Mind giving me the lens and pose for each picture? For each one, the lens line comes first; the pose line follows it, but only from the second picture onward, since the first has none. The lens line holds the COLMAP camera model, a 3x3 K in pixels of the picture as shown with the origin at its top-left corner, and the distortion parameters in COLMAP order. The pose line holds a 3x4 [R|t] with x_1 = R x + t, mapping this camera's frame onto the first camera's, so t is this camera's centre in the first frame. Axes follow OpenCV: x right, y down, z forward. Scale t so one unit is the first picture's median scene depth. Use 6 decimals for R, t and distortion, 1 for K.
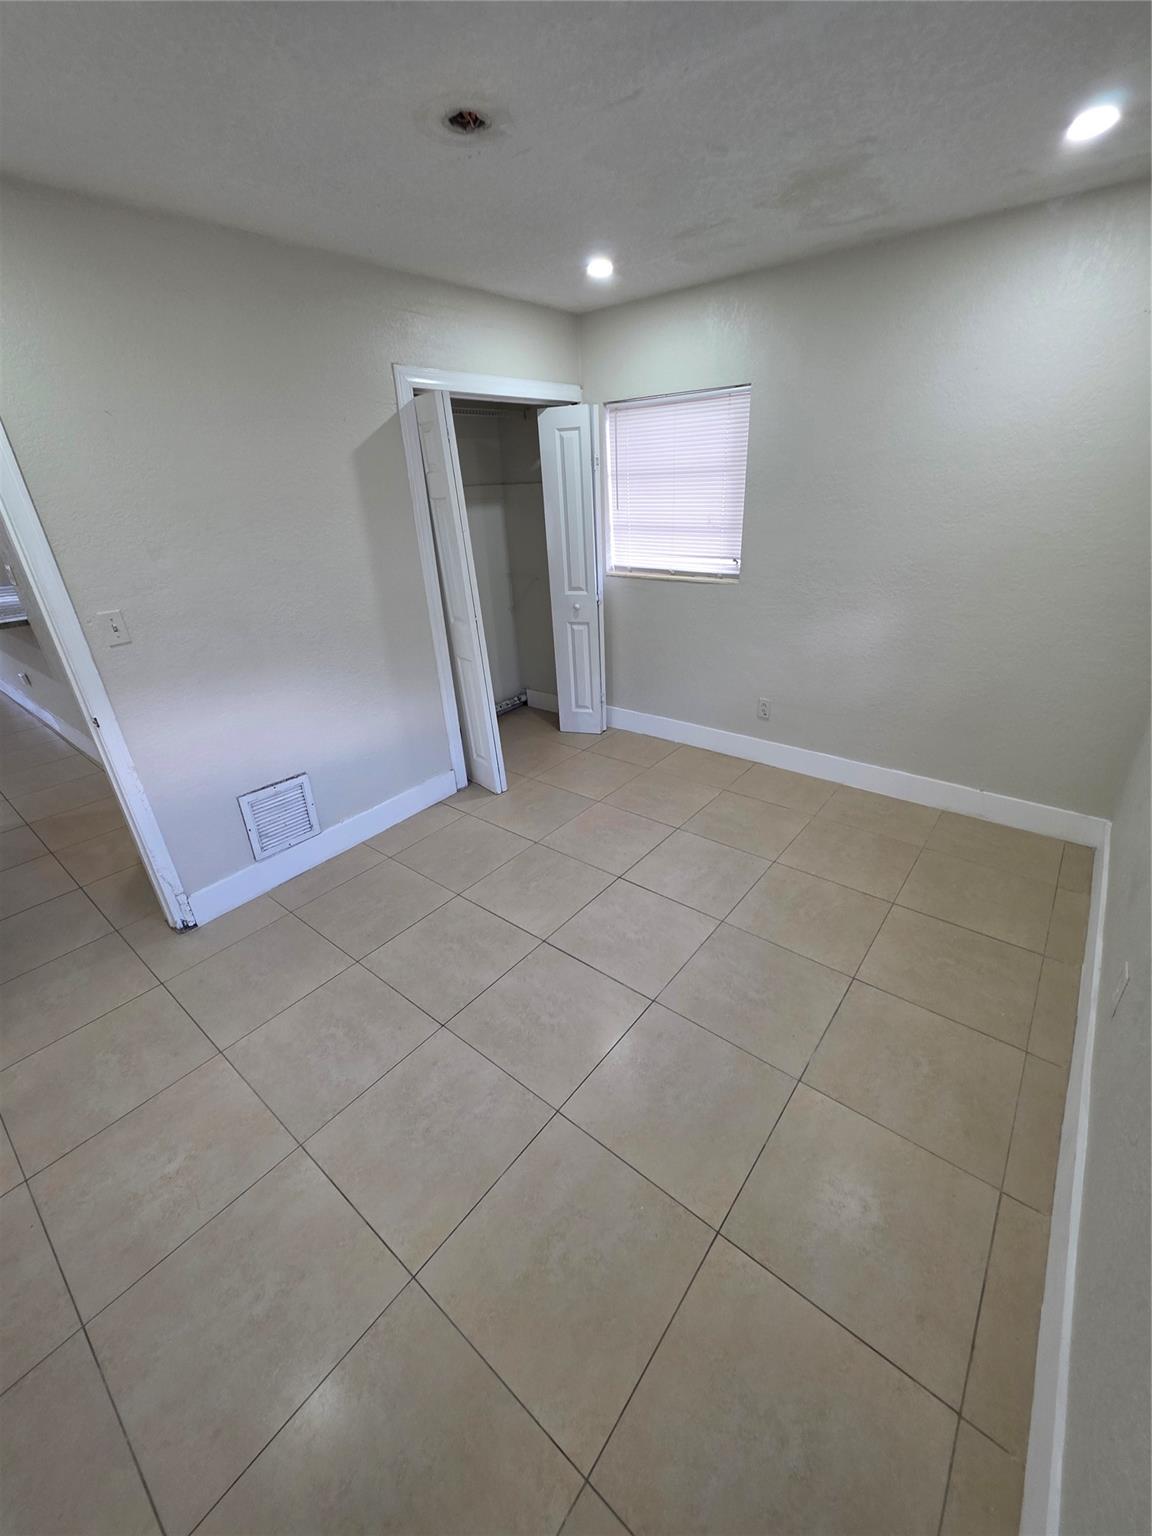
lens RADIAL K [[613.5, 0, 580.3], [0, 613.5, 762.6], [0, 0, 1]] dist [0.001172, -0.000505]
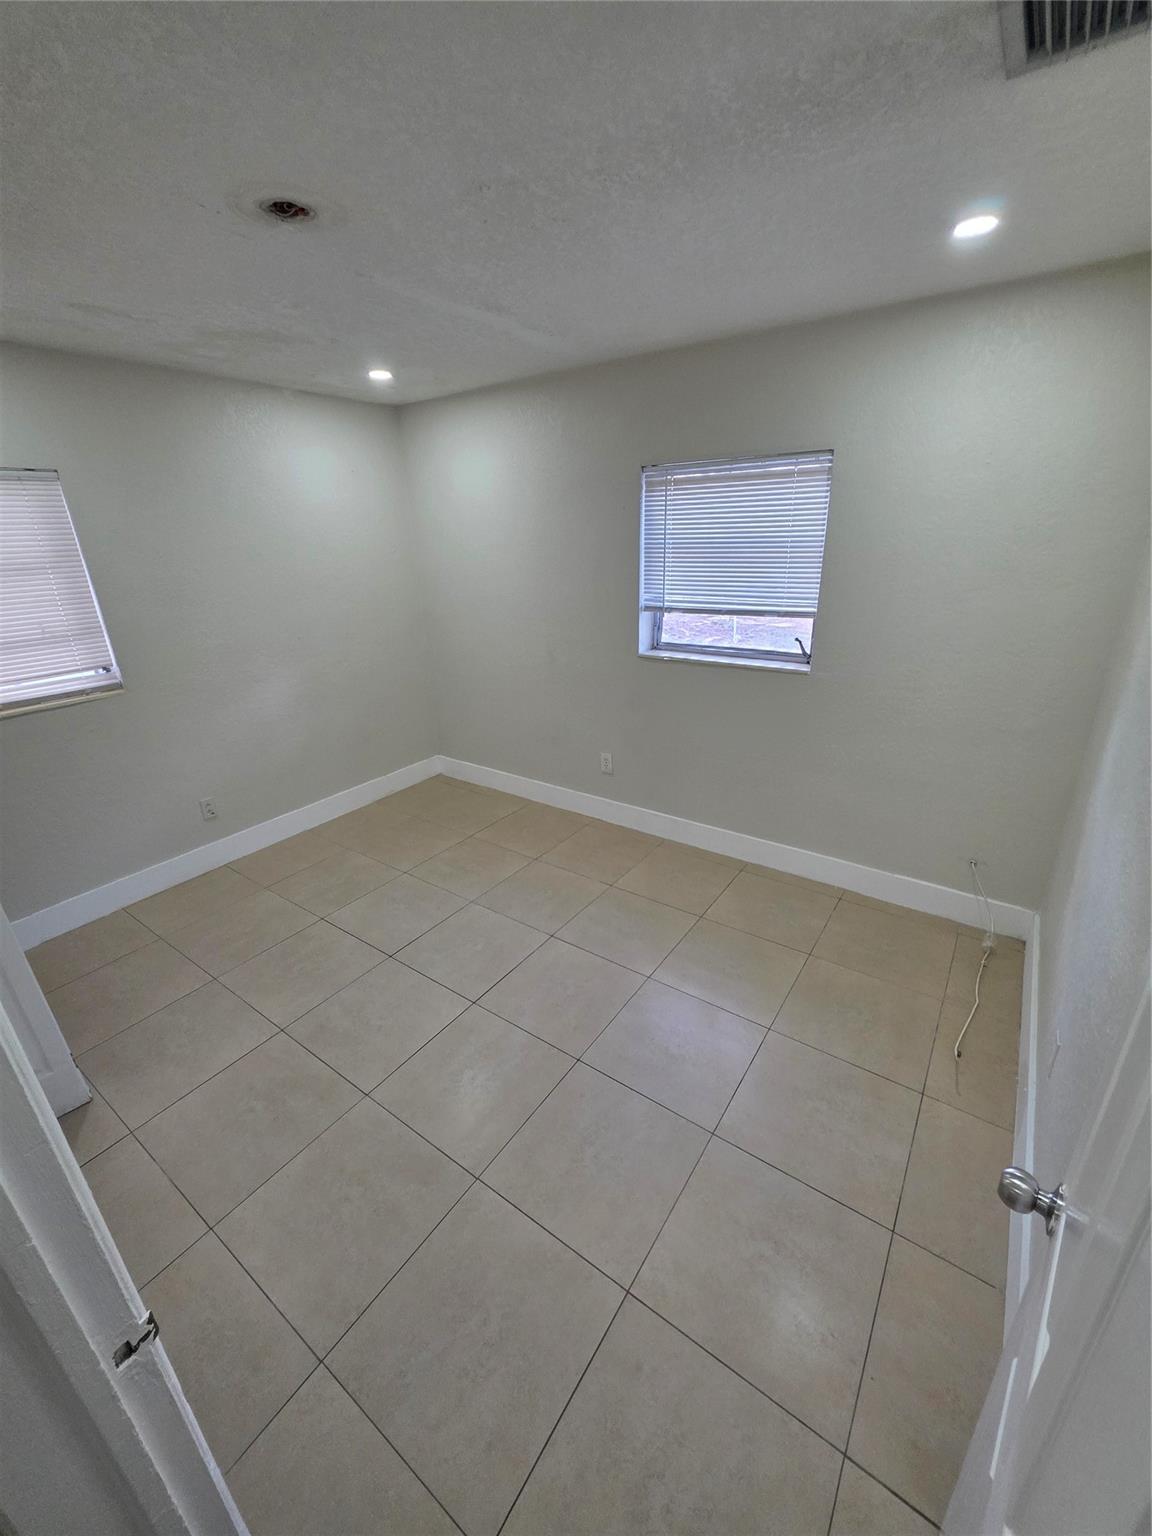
lens RADIAL K [[613.5, 0, 580.3], [0, 613.5, 762.6], [0, 0, 1]] dist [0.001172, -0.000505]
pose [[-0.042987, -0.320212, 0.946370, -0.675496], [0.456622, 0.836225, 0.303685, -0.198456], [-0.888622, 0.445188, 0.110269, 0.424217]]
